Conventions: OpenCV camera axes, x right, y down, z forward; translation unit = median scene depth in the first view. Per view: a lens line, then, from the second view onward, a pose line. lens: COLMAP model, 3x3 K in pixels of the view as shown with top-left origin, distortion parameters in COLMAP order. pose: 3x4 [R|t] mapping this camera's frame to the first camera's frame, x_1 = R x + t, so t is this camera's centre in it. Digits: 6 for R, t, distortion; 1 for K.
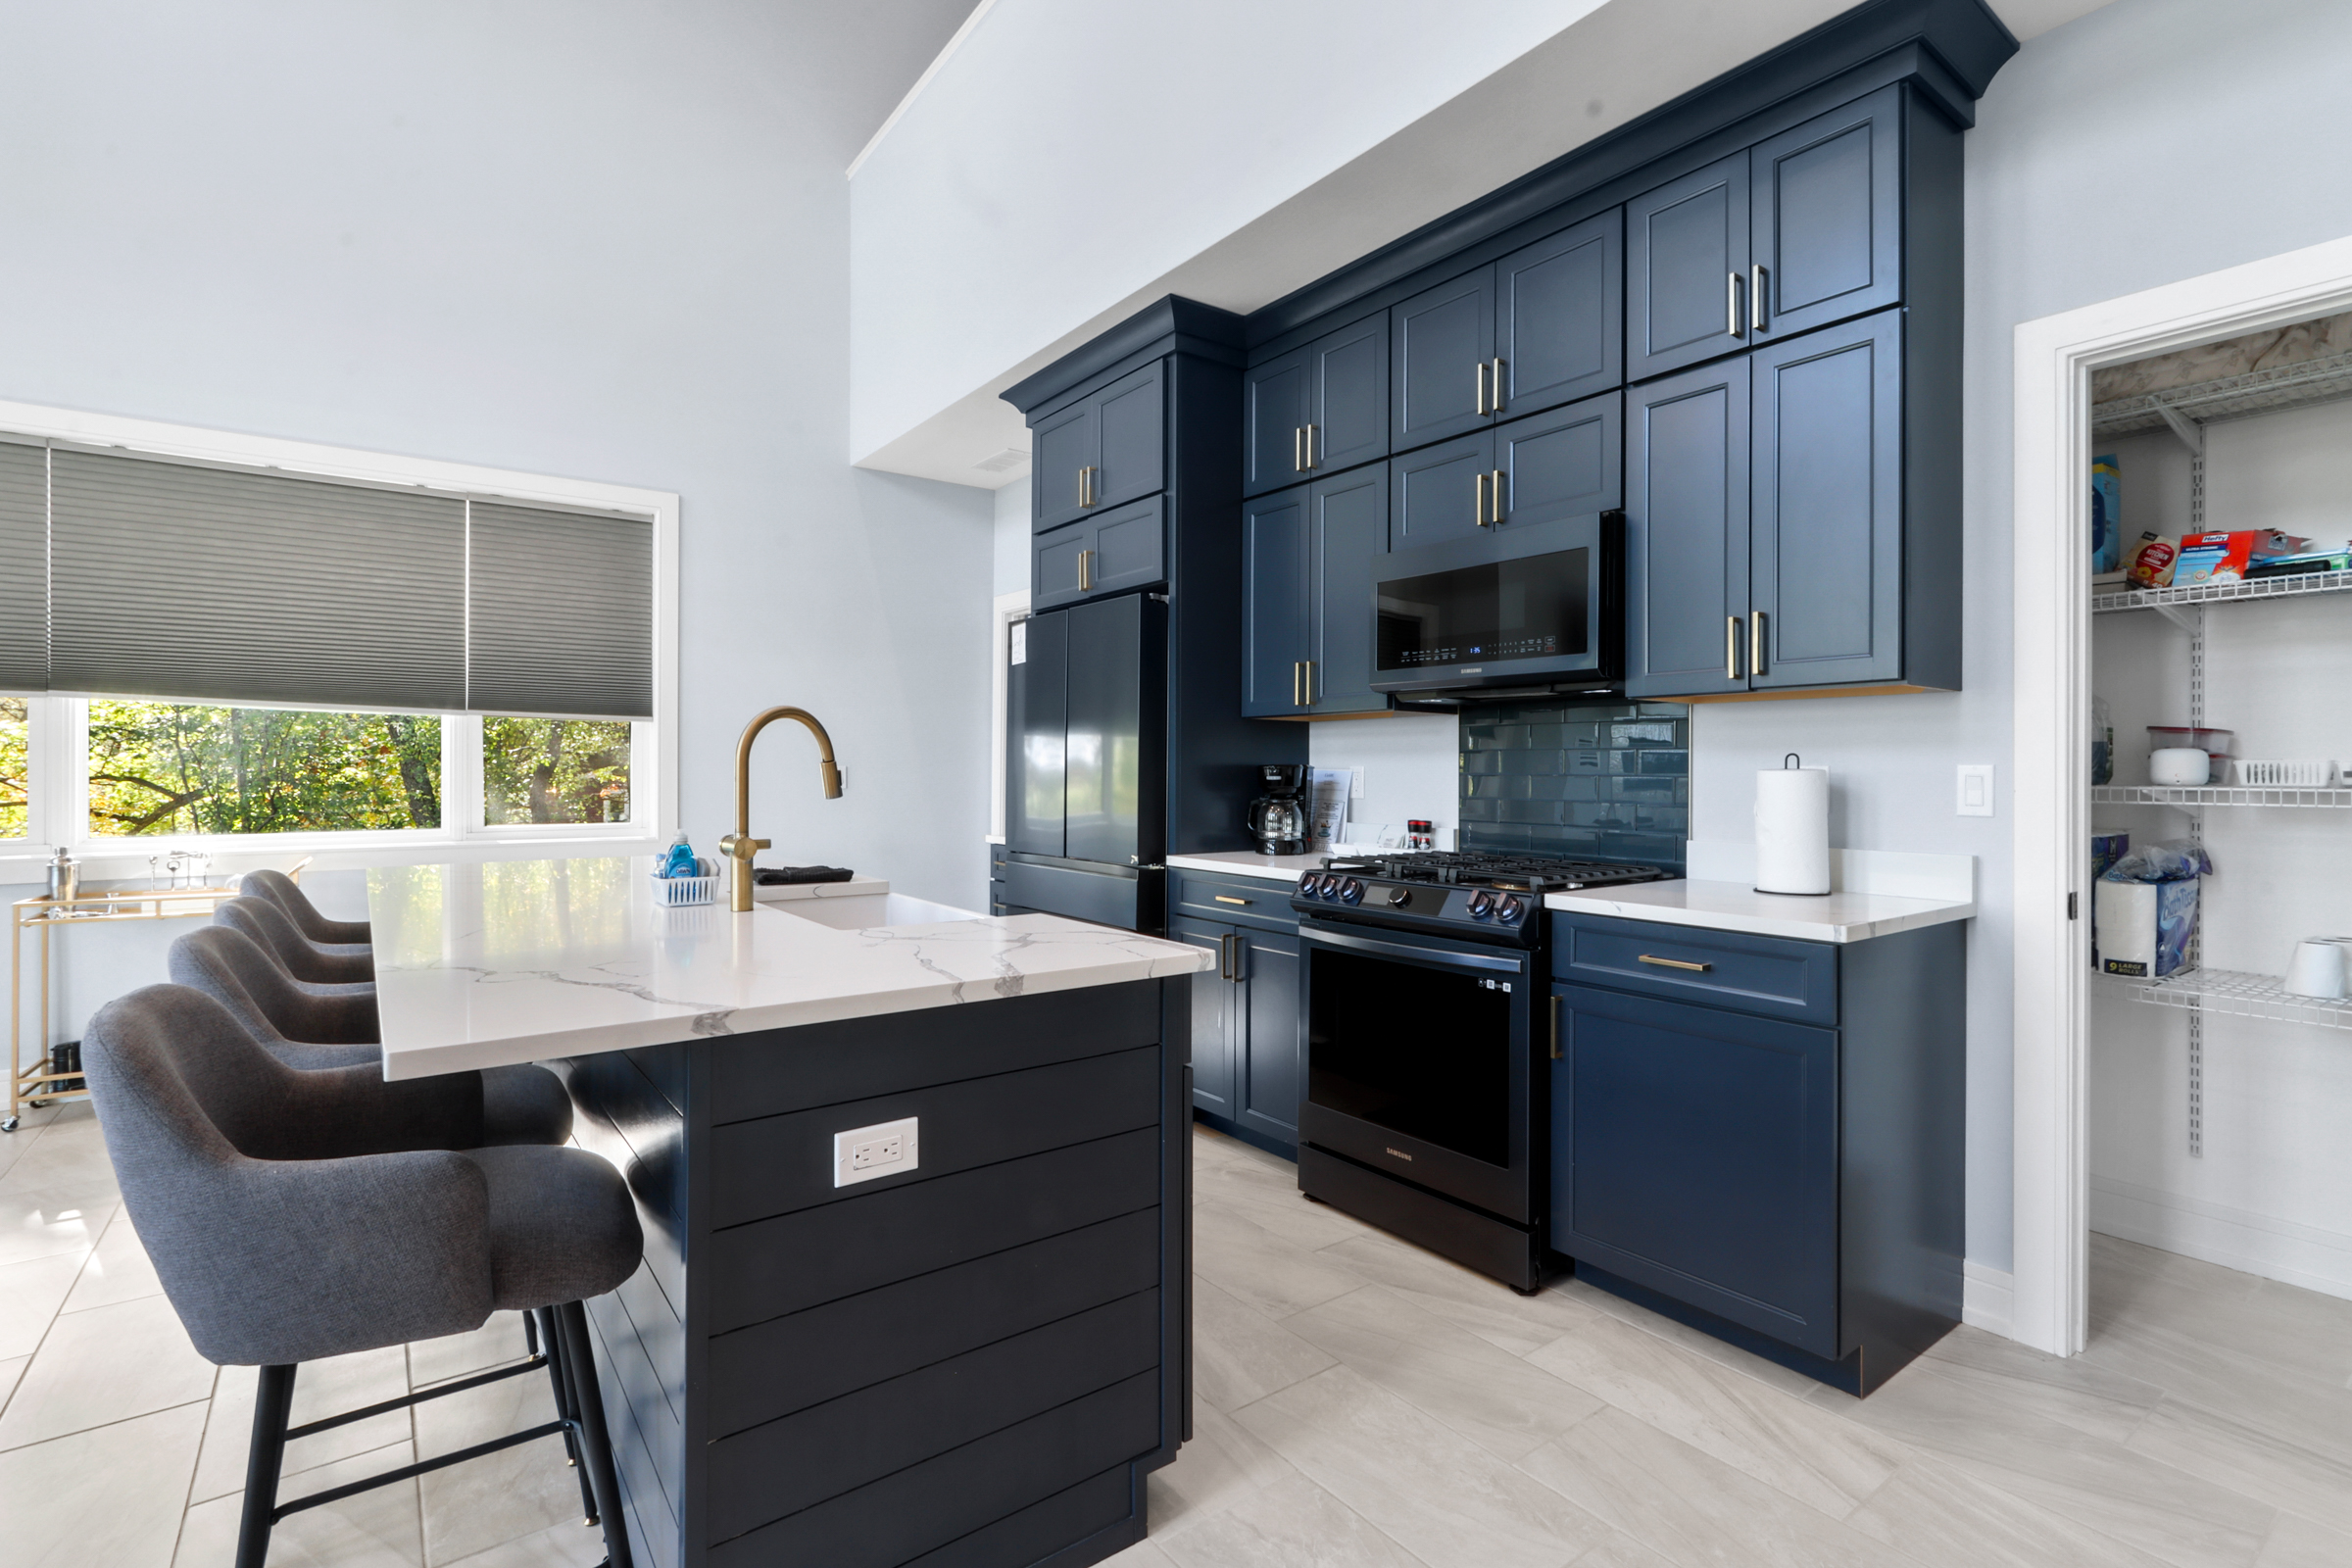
lens RADIAL K [[1101.4, 0, 1164.5], [0, 1101.4, 758.5], [0, 0, 1]] dist [-0.006240, 0.003773]
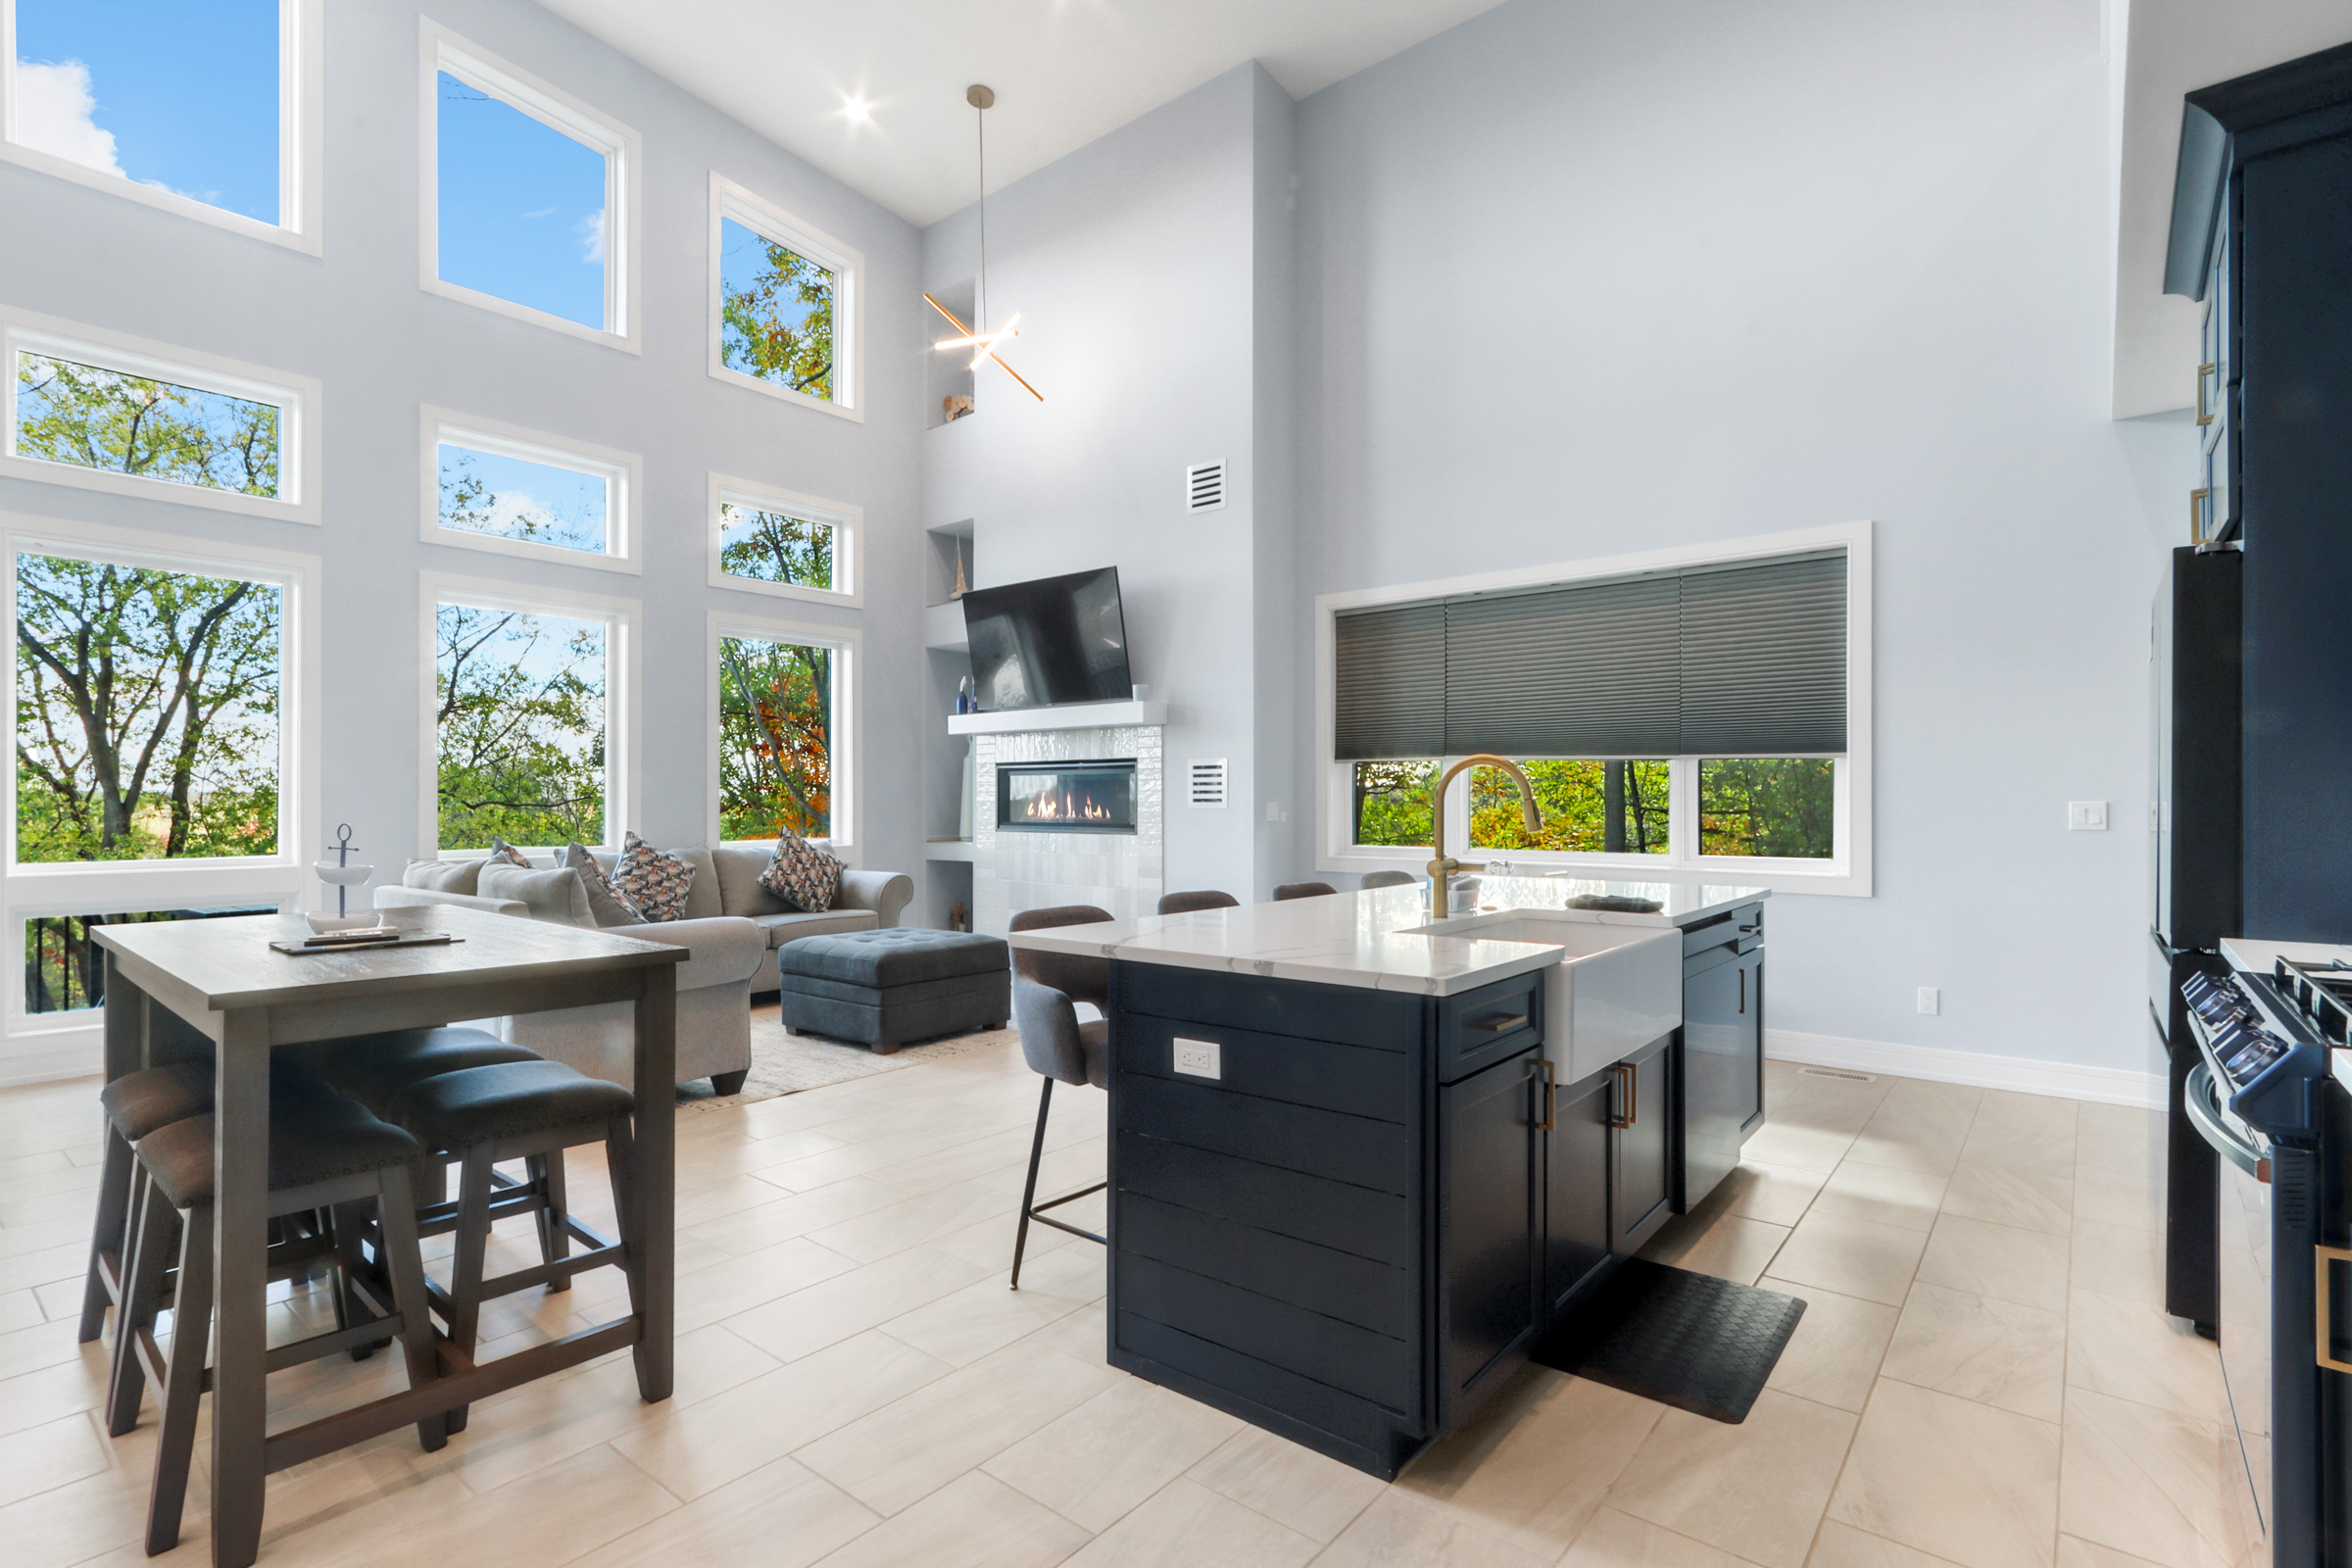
lens RADIAL K [[1101.4, 0, 1185.2], [0, 1101.4, 818.3], [0, 0, 1]] dist [-0.006240, 0.003773]
pose [[0.252516, 0.012245, -0.967515, 0.491636], [0.009940, 0.999834, 0.015249, 0.001550], [0.967542, -0.013468, 0.252353, 0.249600]]
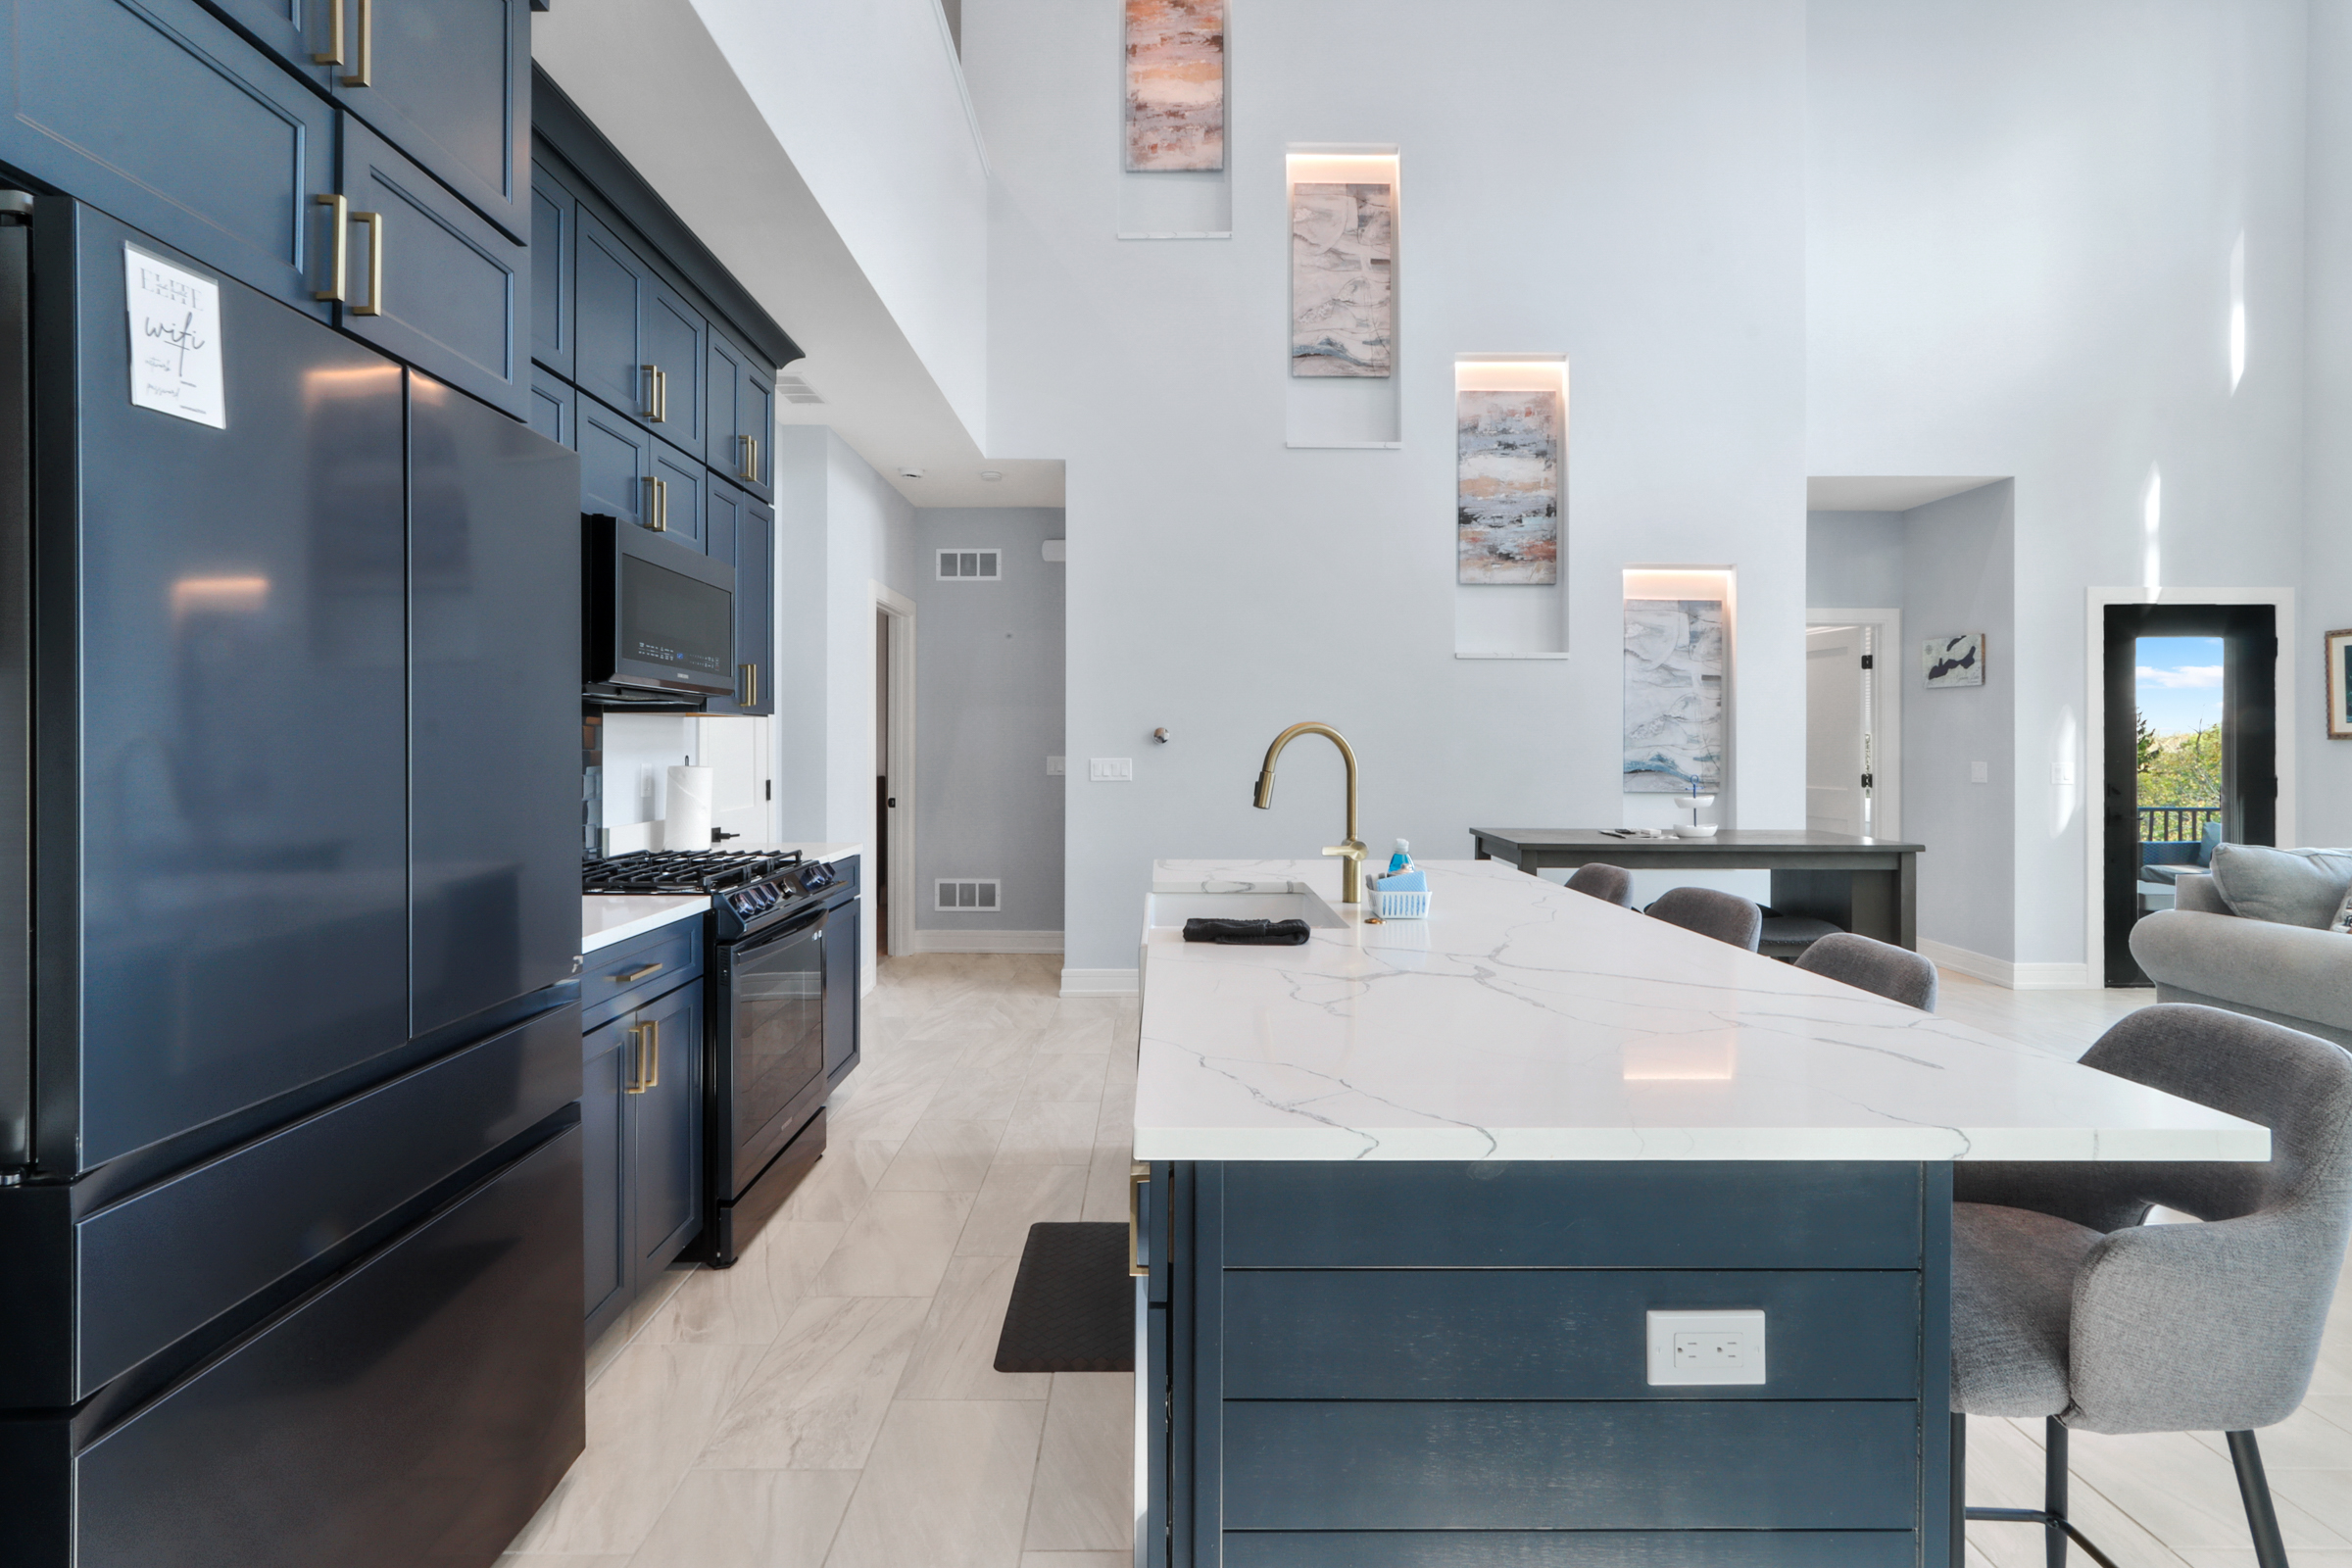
lens RADIAL K [[1101.4, 0, 1170.1], [0, 1101.4, 742.4], [0, 0, 1]] dist [-0.006240, 0.003773]
pose [[-0.807539, -0.002425, 0.589809, -0.571037], [-0.008451, 0.999936, -0.007460, -0.012338], [-0.589754, -0.011009, -0.807508, 1.281550]]
